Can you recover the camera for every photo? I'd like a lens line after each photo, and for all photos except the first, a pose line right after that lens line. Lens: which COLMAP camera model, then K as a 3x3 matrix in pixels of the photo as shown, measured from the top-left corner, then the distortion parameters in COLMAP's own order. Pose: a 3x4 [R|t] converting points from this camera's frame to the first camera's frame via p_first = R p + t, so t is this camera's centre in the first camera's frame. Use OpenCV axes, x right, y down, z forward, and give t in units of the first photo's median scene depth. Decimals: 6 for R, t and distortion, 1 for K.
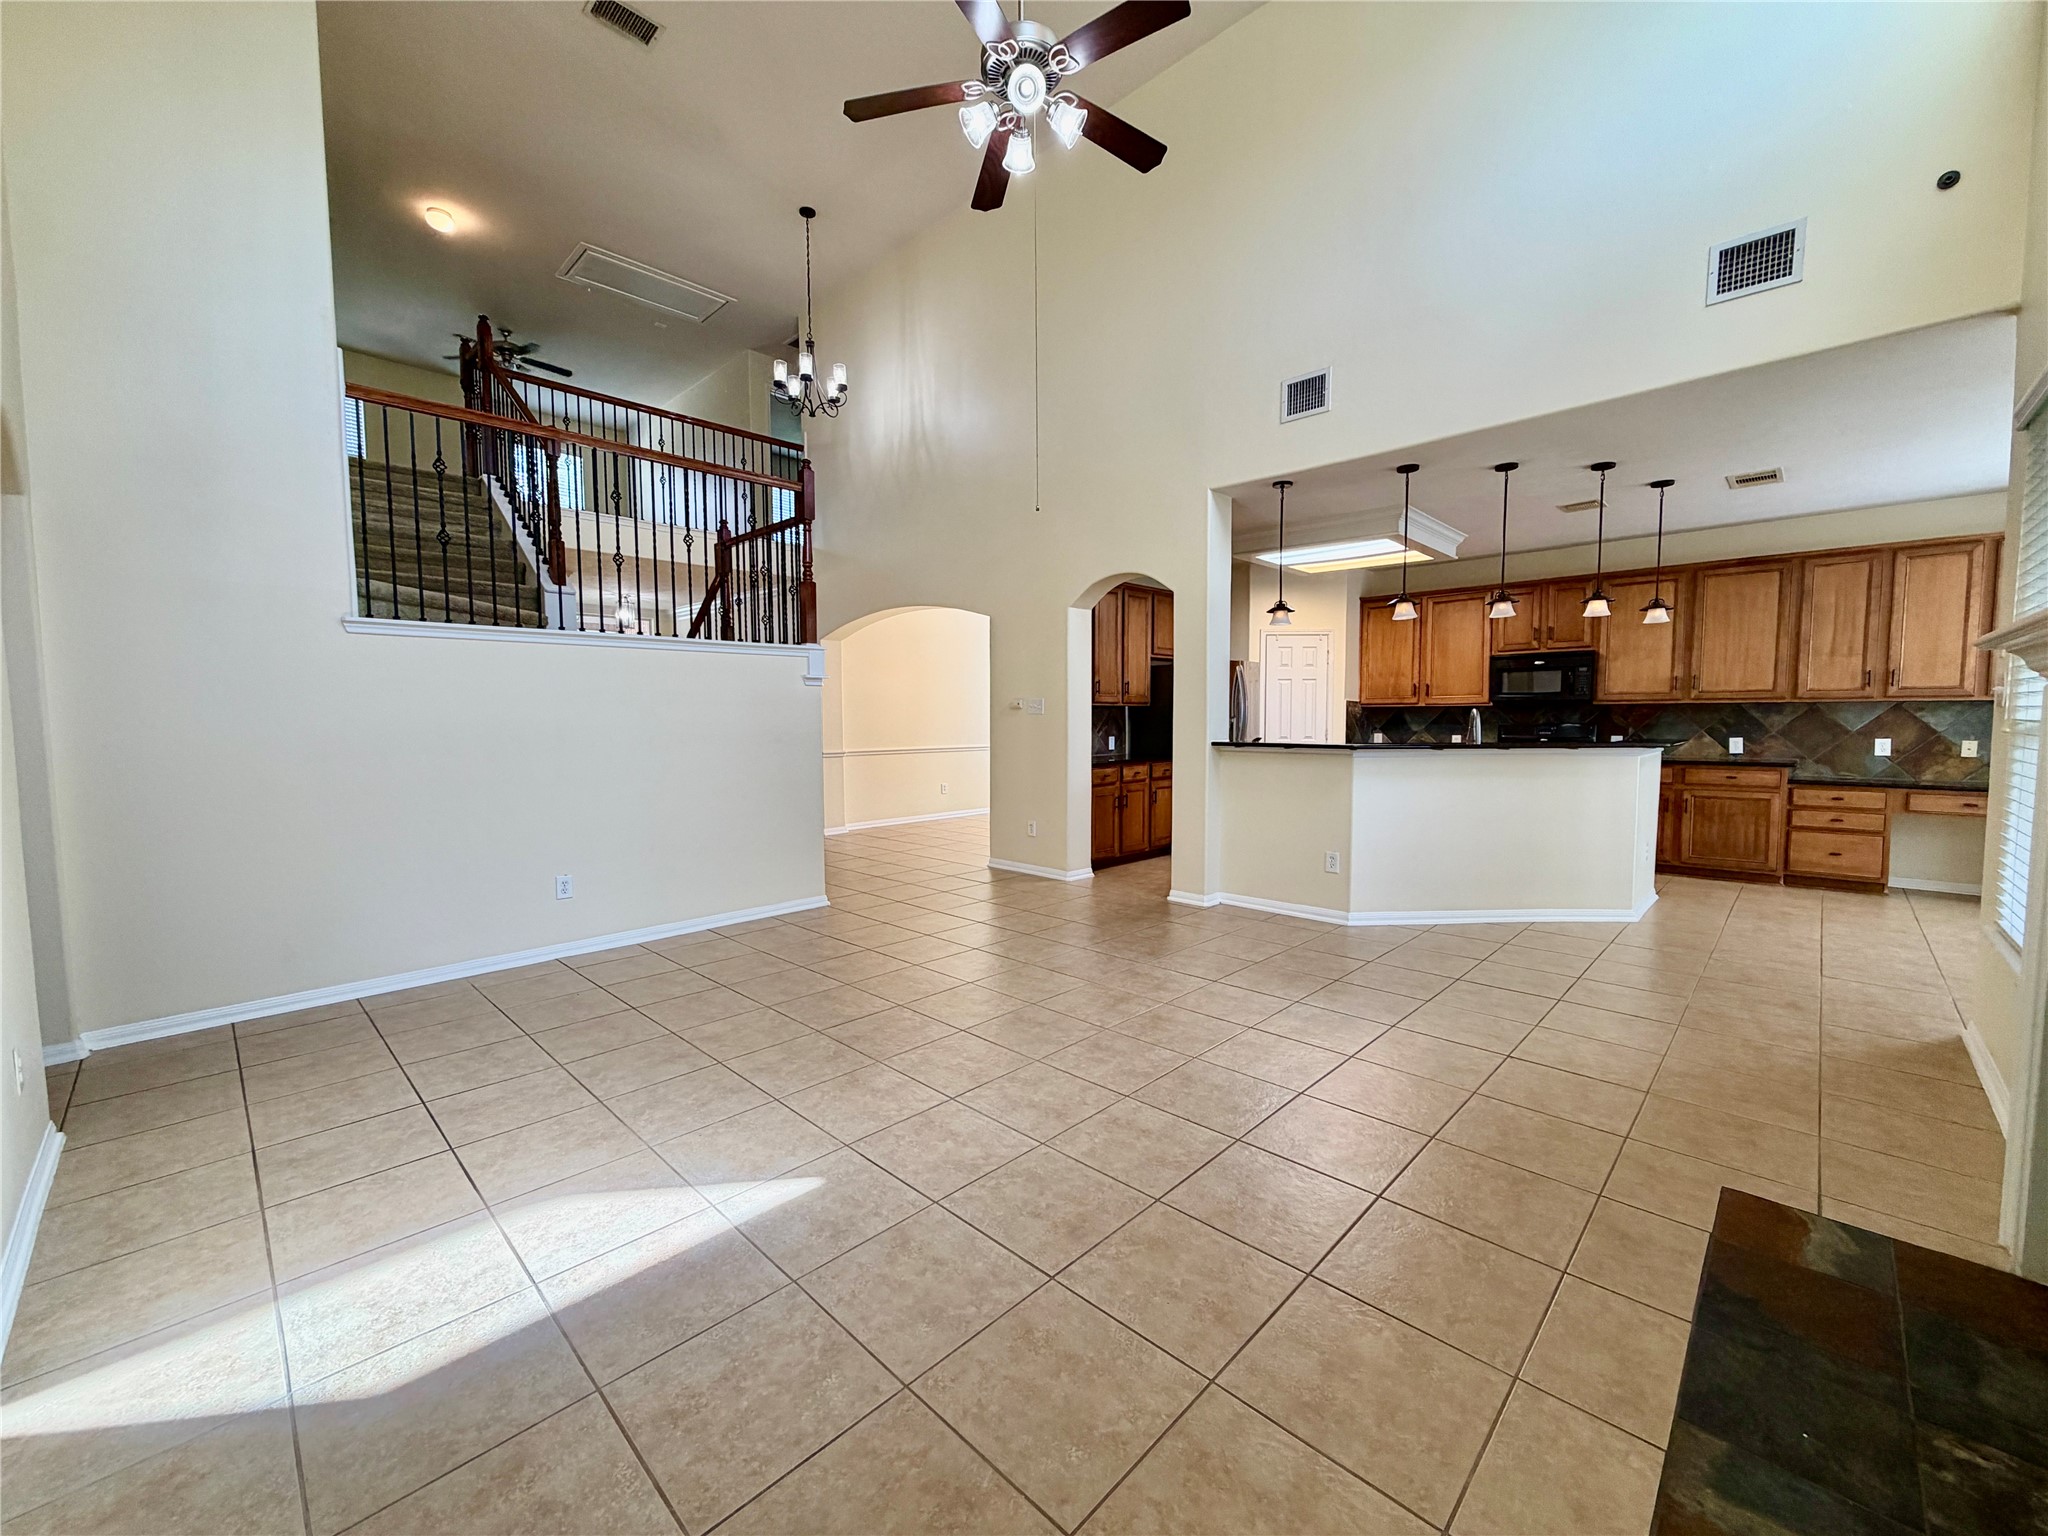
lens RADIAL K [[812.7, 0, 1018.7], [0, 812.7, 771.6], [0, 0, 1]] dist [-0.002086, -0.000454]
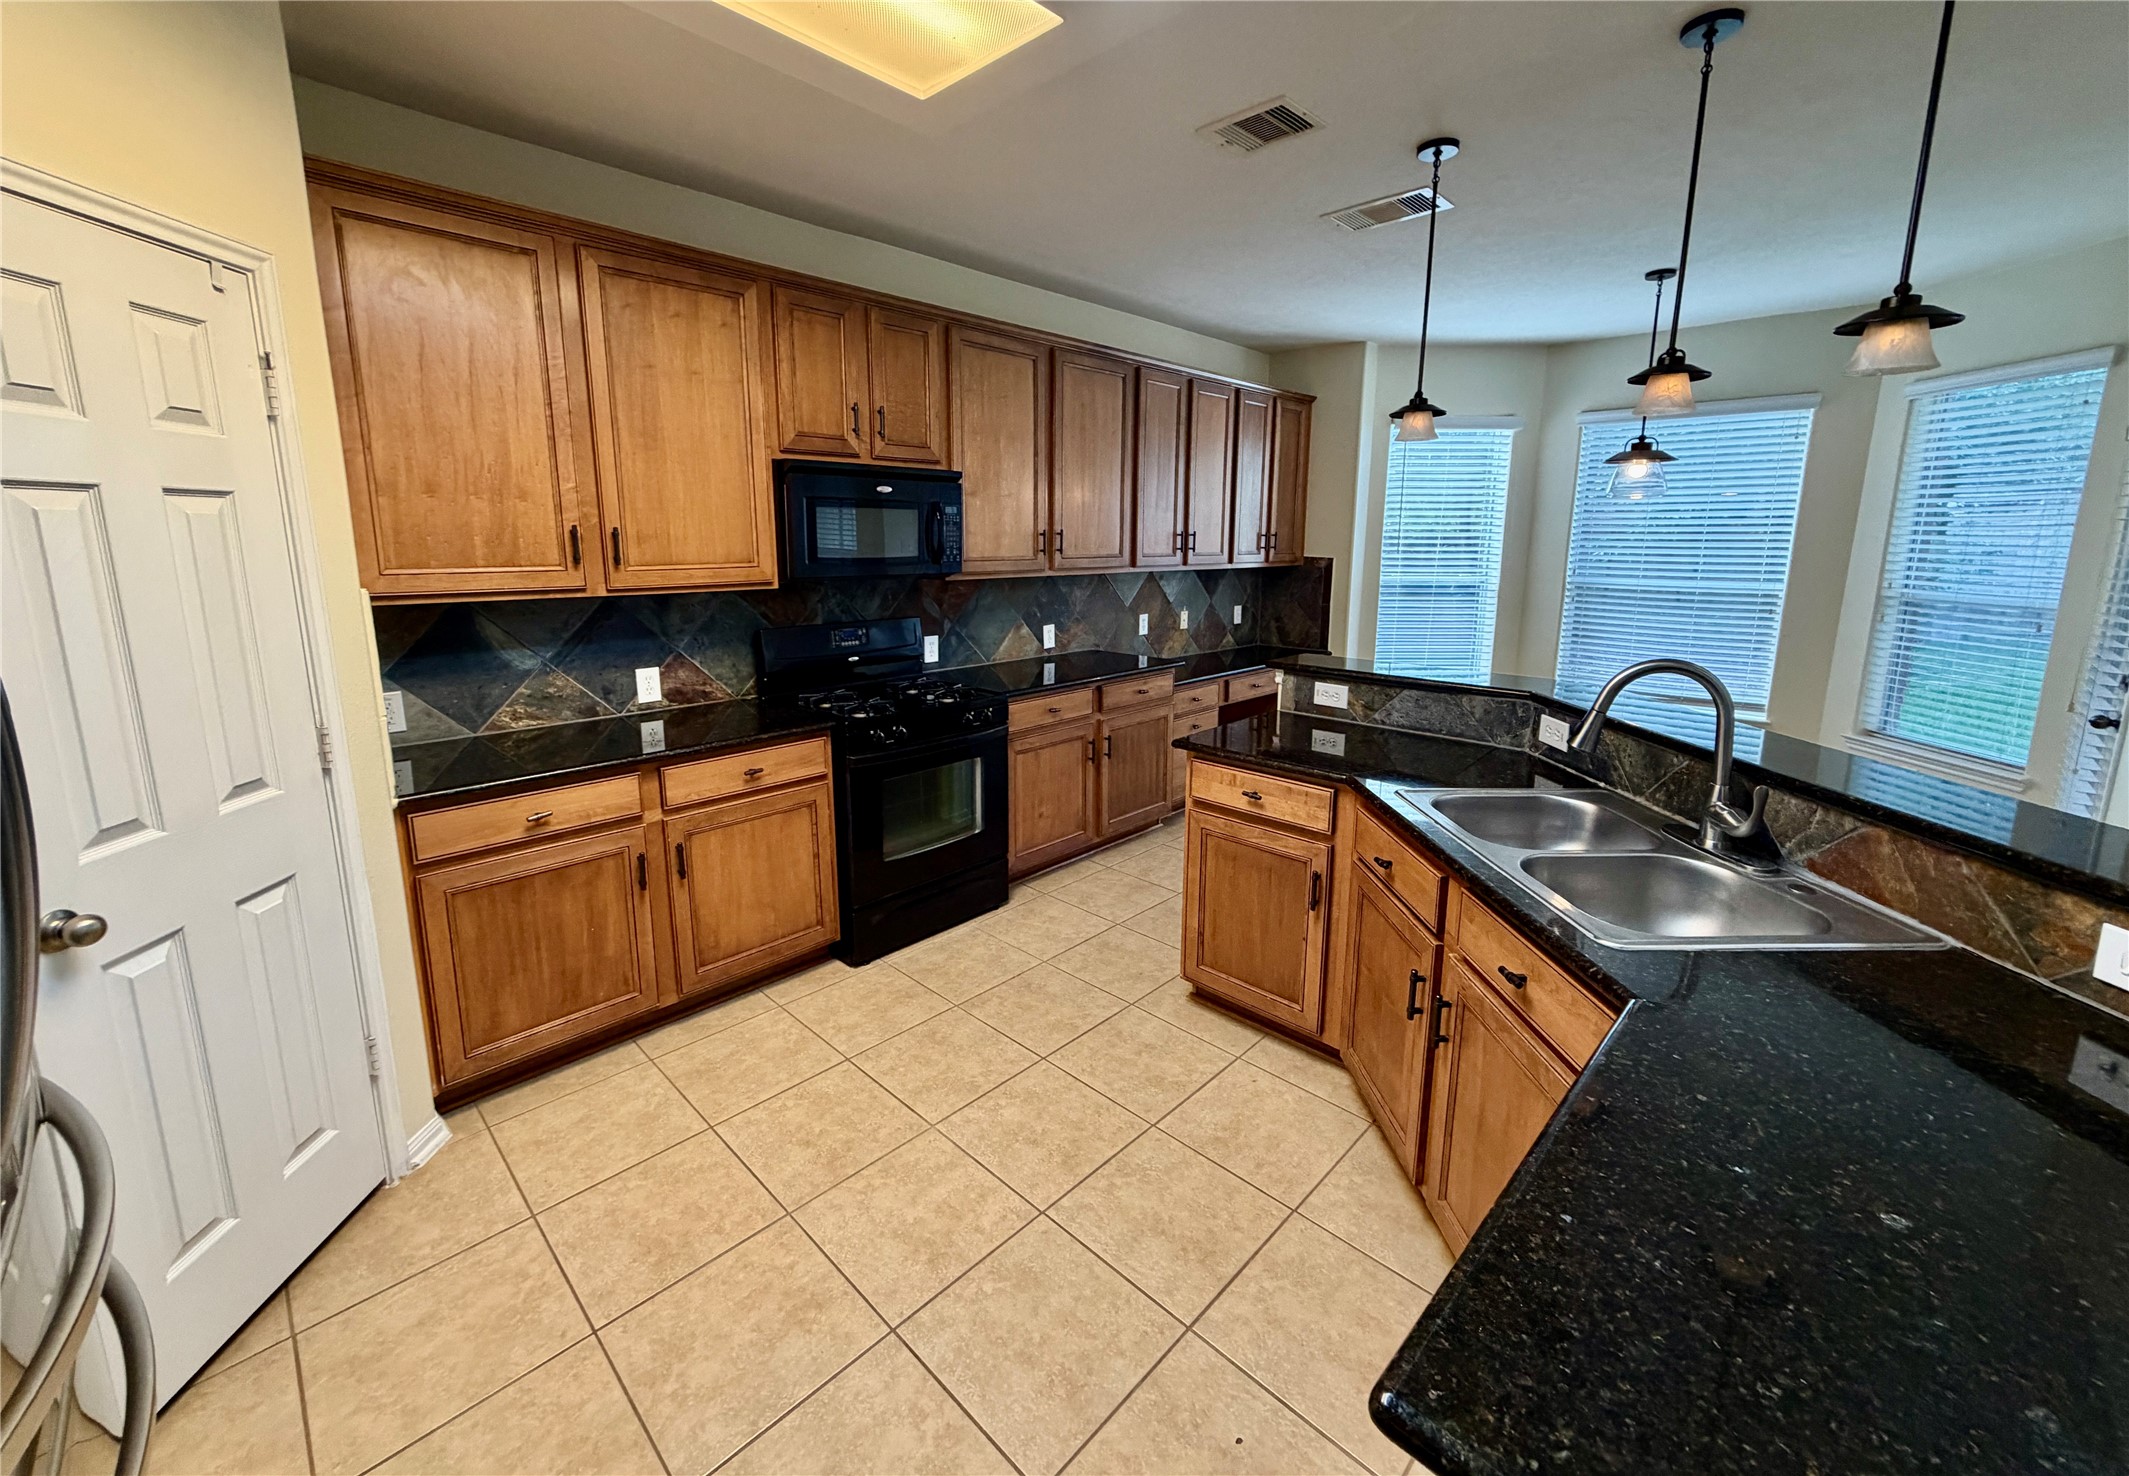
lens RADIAL K [[844.7, 0, 1056.3], [0, 844.7, 677.2], [0, 0, 1]] dist [0.000018, -0.000201]
pose [[0.000275, -0.157551, 0.987511, 0.316075], [0.068433, 0.985199, 0.157163, -0.177967], [-0.997656, 0.067535, 0.011053, 1.627698]]
